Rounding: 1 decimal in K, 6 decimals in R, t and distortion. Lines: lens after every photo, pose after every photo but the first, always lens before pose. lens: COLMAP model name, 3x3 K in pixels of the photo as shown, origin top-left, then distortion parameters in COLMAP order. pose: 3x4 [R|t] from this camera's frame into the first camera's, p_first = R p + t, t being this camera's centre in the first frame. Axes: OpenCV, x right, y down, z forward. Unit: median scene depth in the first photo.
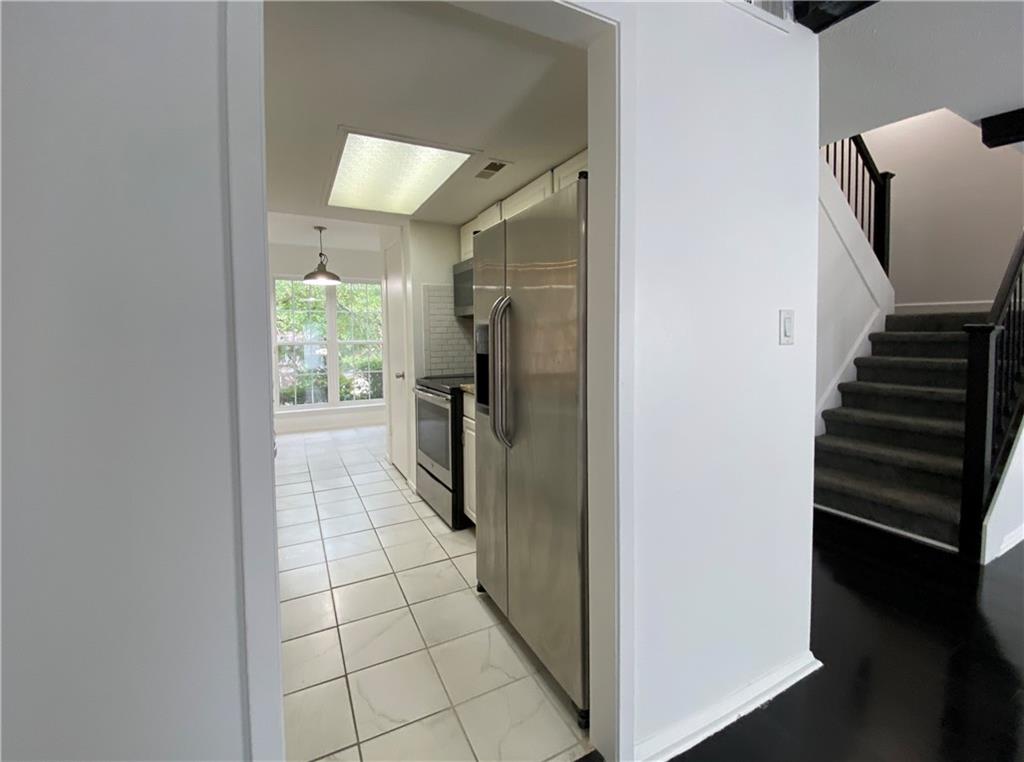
lens RADIAL K [[451.5, 0, 513.3], [0, 451.5, 357.8], [0, 0, 1]] dist [0.013098, -0.000279]
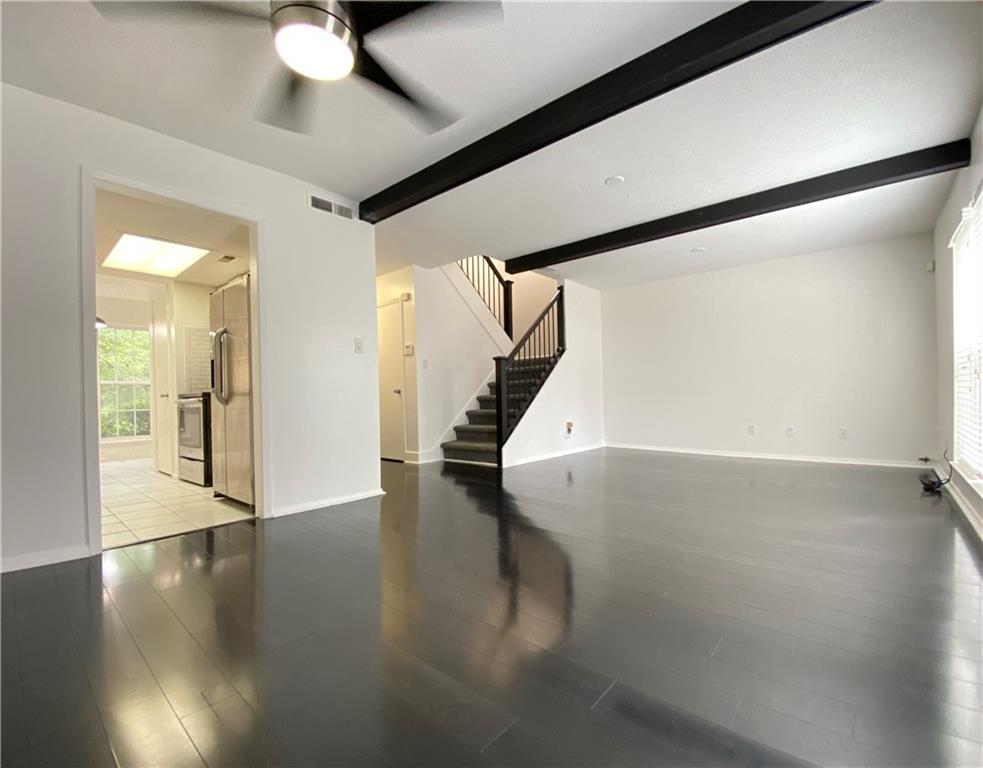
lens RADIAL K [[429.2, 0, 514.4], [0, 429.2, 393.2], [0, 0, 1]] dist [-0.000193, -0.000184]
pose [[0.915134, -0.009568, 0.403035, 0.194107], [0.036479, 0.997583, -0.059147, 0.155437], [-0.401495, 0.068830, 0.913271, -0.600650]]
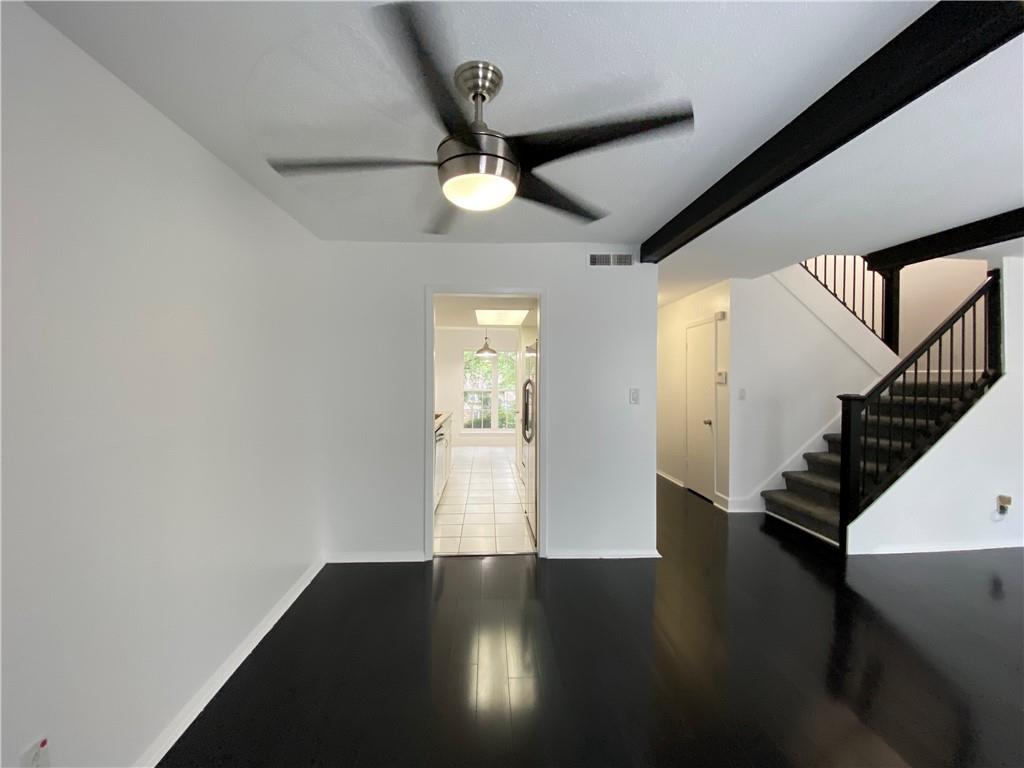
lens RADIAL K [[410.0, 0, 501.5], [0, 410.0, 377.2], [0, 0, 1]] dist [-0.000027, -0.011146]
pose [[0.910725, 0.013509, -0.412791, 0.369960], [-0.038463, 0.997895, -0.052204, -0.010229], [0.411217, 0.063420, 0.909328, -0.504726]]
